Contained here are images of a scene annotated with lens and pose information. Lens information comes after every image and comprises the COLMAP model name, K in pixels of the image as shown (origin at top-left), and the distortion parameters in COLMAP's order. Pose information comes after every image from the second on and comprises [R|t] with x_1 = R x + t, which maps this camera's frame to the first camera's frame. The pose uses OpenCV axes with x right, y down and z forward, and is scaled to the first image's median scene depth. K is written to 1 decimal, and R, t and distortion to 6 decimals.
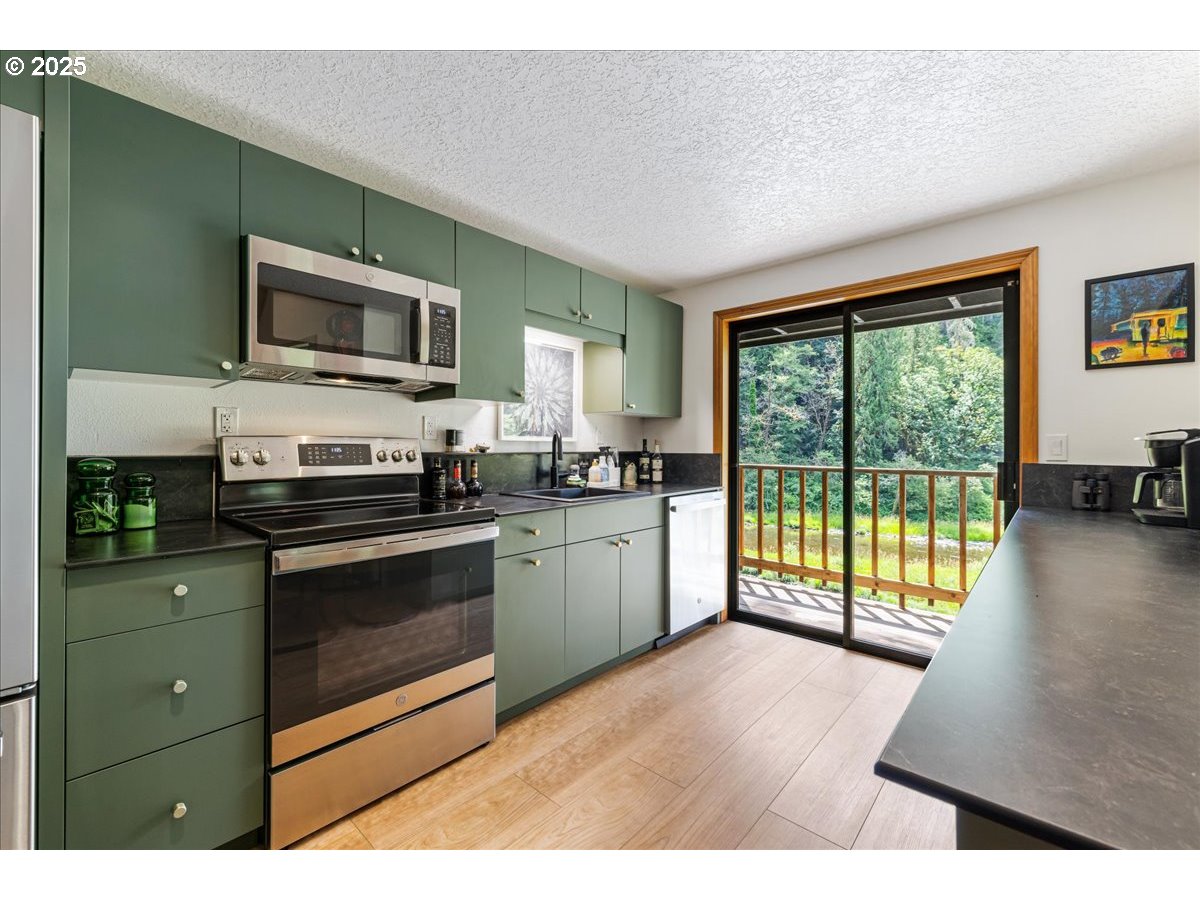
lens RADIAL K [[504.4, 0, 594.4], [0, 504.4, 443.6], [0, 0, 1]] dist [-0.005780, -0.000351]
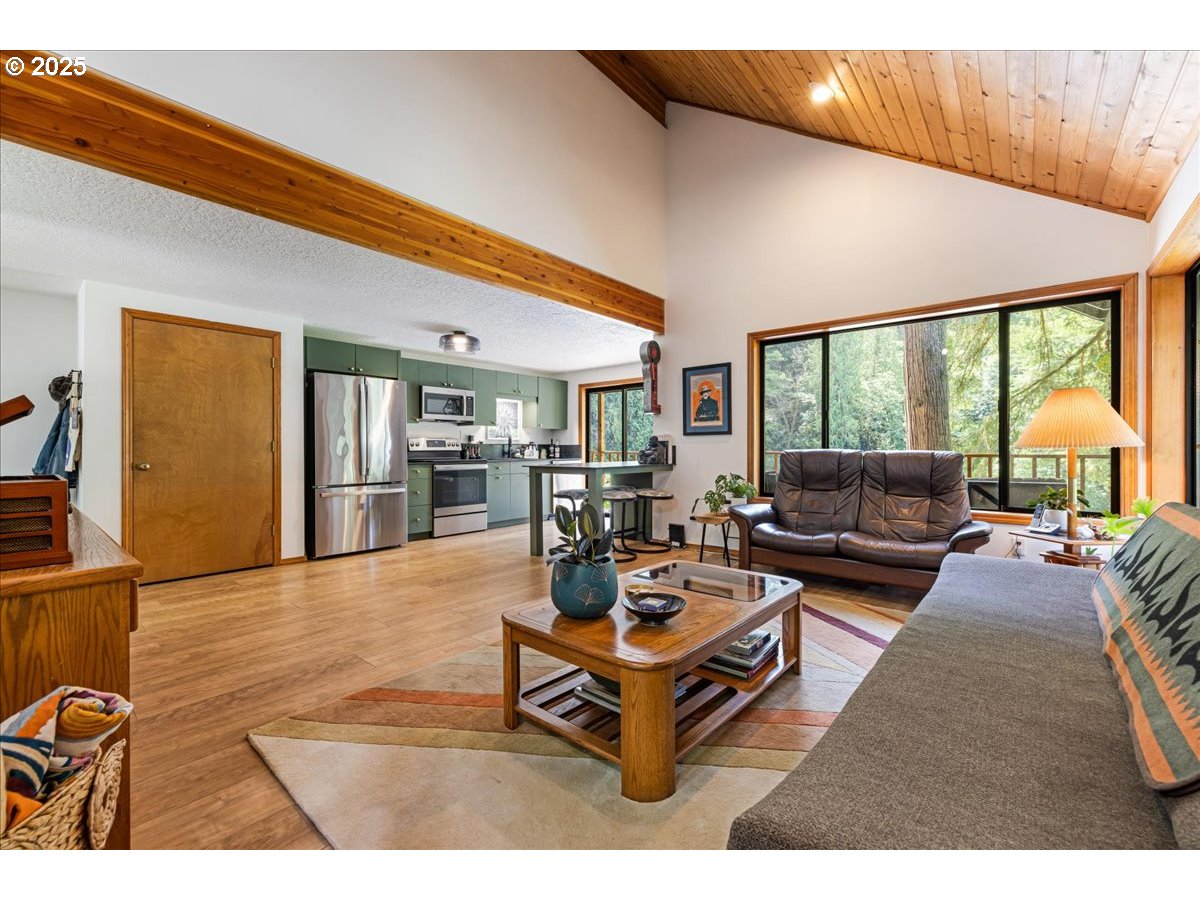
lens RADIAL K [[504.4, 0, 598.2], [0, 504.4, 447.6], [0, 0, 1]] dist [-0.005780, -0.000351]
pose [[0.999295, -0.005088, 0.037205, 0.303613], [0.004925, 0.999978, 0.004463, 0.028868], [-0.037227, -0.004277, 0.999298, -1.722876]]
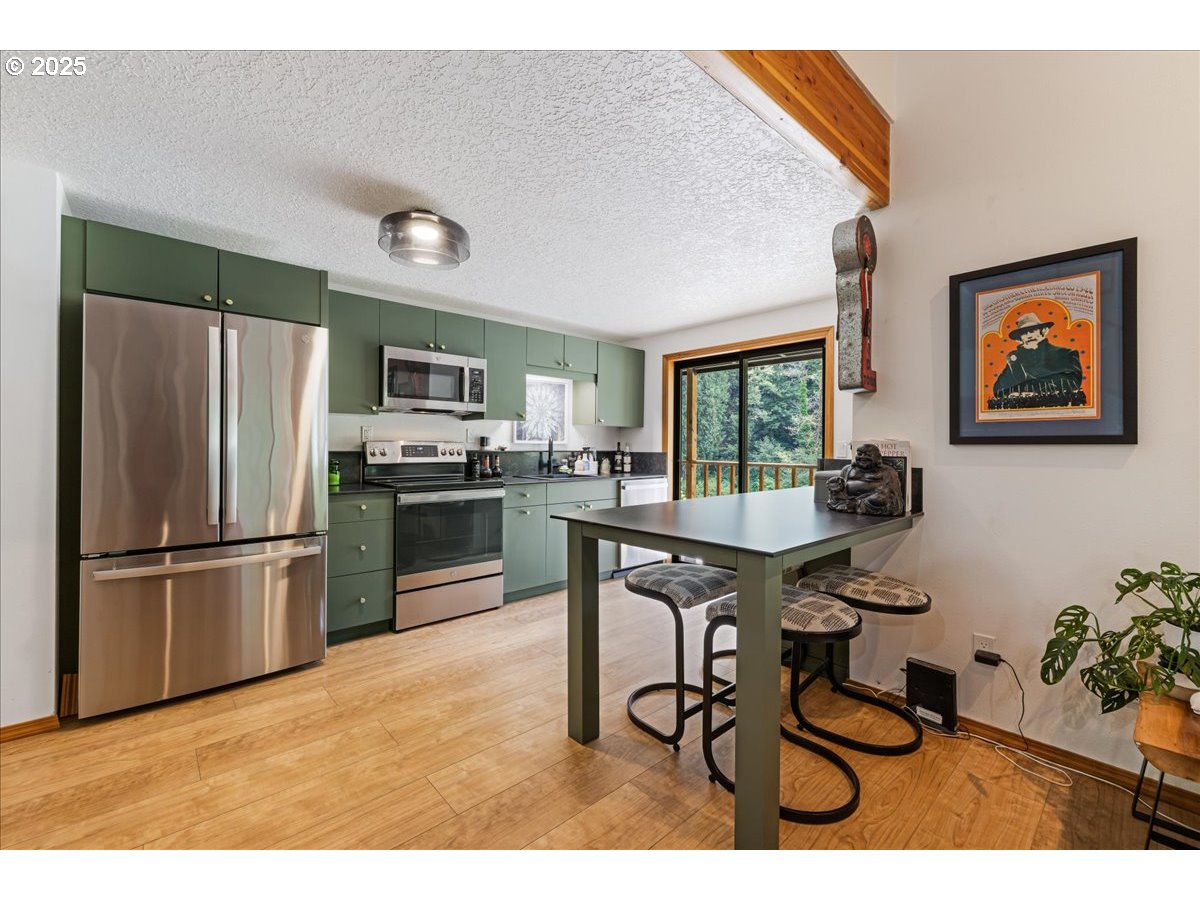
lens RADIAL K [[504.4, 0, 593.2], [0, 504.4, 443.4], [0, 0, 1]] dist [-0.005780, -0.000351]
pose [[0.995085, 0.004578, -0.098924, 0.230386], [-0.004608, 0.999989, -0.000072, -0.006739], [0.098922, 0.000527, 0.995095, -0.592885]]
